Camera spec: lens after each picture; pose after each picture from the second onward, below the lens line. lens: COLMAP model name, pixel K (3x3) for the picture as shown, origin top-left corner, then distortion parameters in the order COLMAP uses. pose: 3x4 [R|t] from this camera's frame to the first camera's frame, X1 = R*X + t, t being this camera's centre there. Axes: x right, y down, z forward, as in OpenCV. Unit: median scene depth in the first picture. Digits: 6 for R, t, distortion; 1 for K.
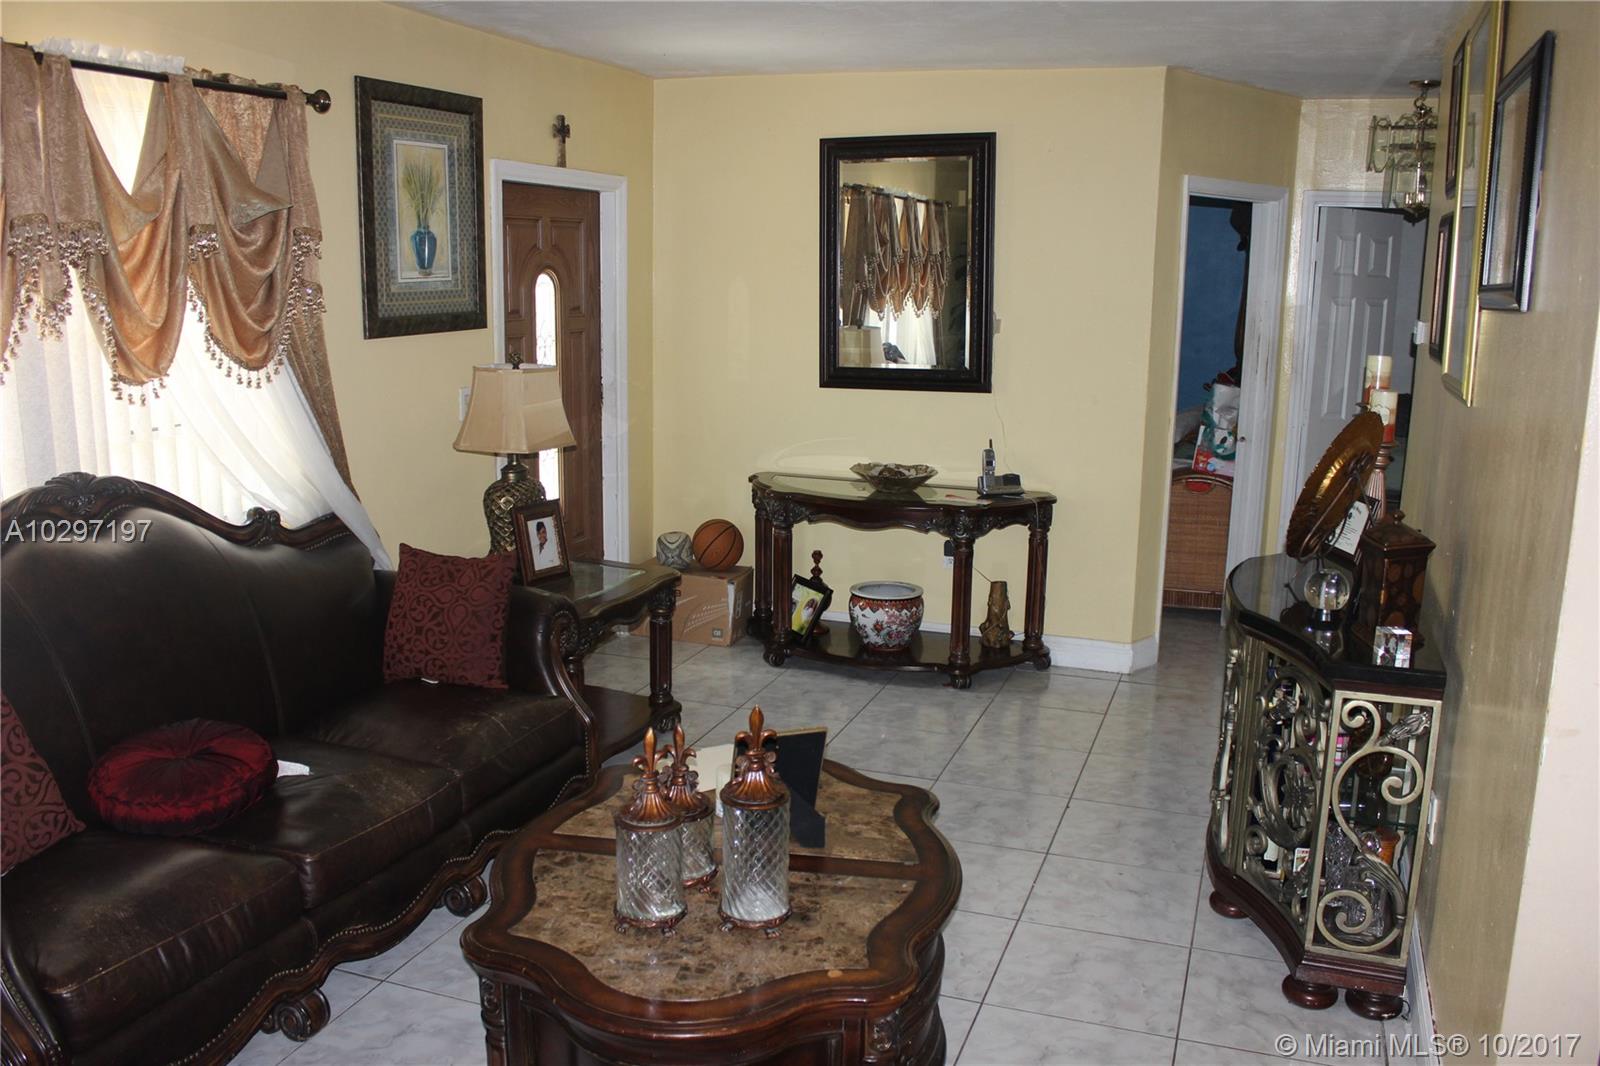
lens RADIAL K [[1331.2, 0, 800.0], [0, 1331.2, 533.0], [0, 0, 1]] dist [-0.063826, 0.000484]
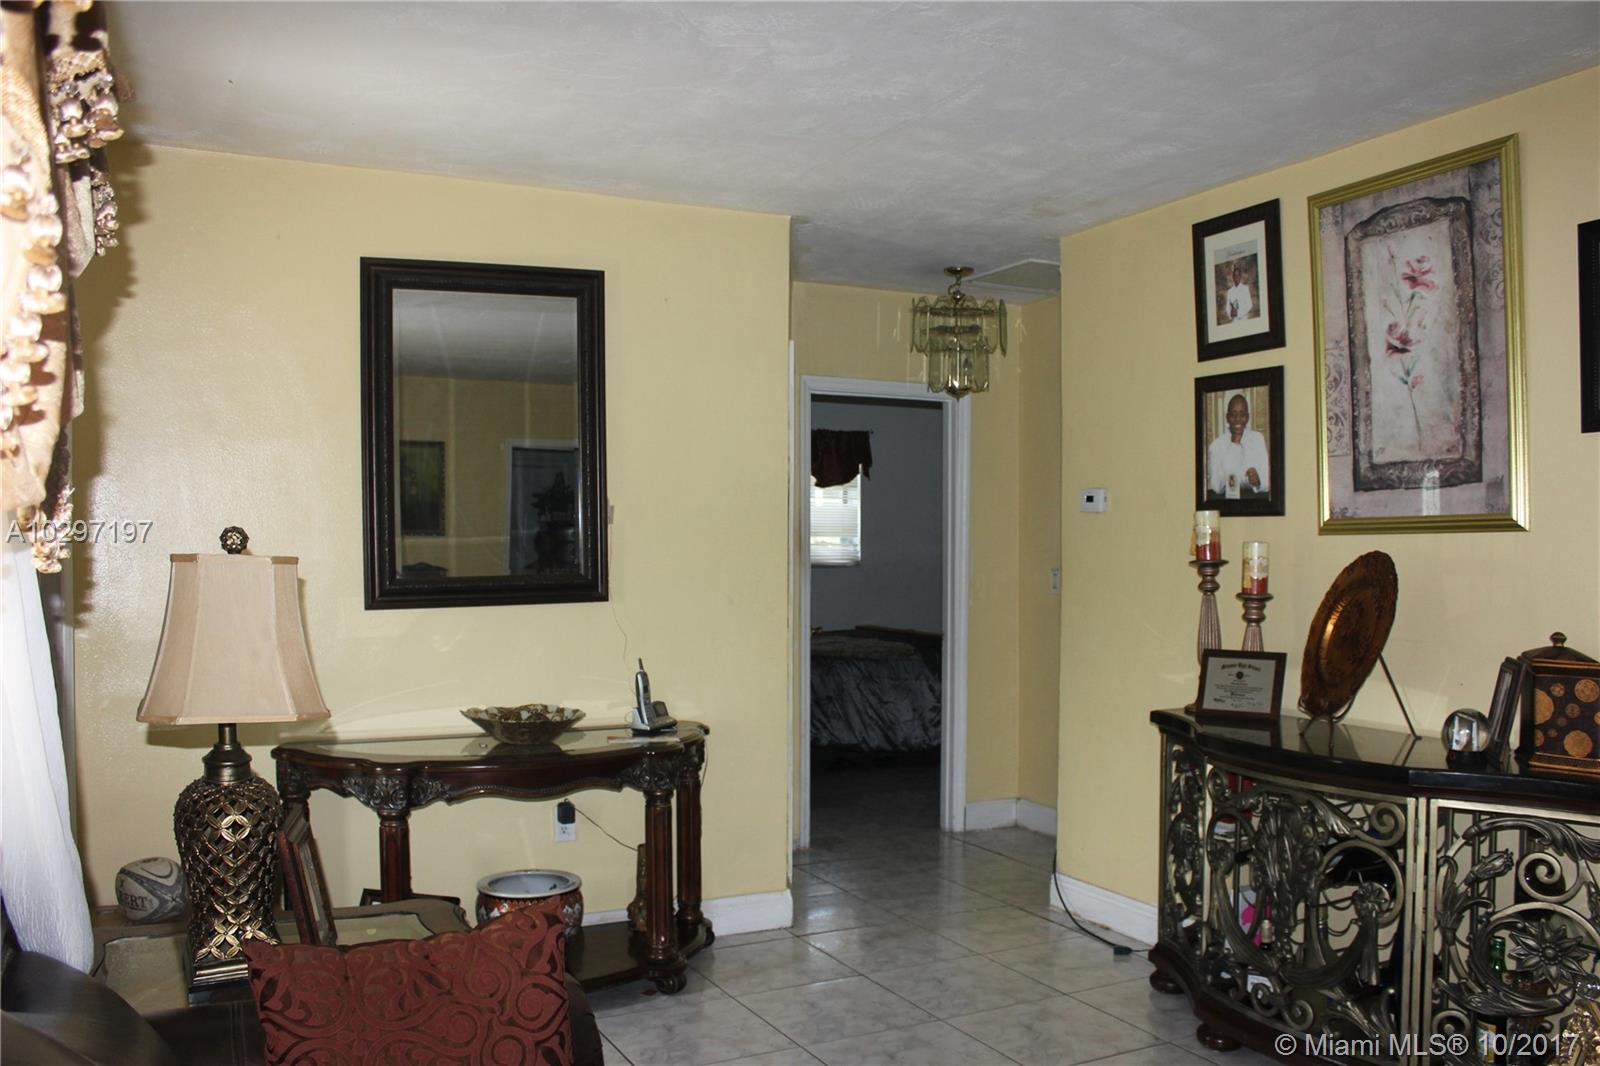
lens RADIAL K [[1337.0, 0, 799.5], [0, 1337.0, 589.8], [0, 0, 1]] dist [-0.110991, -0.000874]
pose [[0.685851, -0.044635, 0.726372, -0.348275], [0.156184, 0.983888, -0.087012, -0.028047], [-0.710785, 0.173125, 0.681772, 0.401938]]
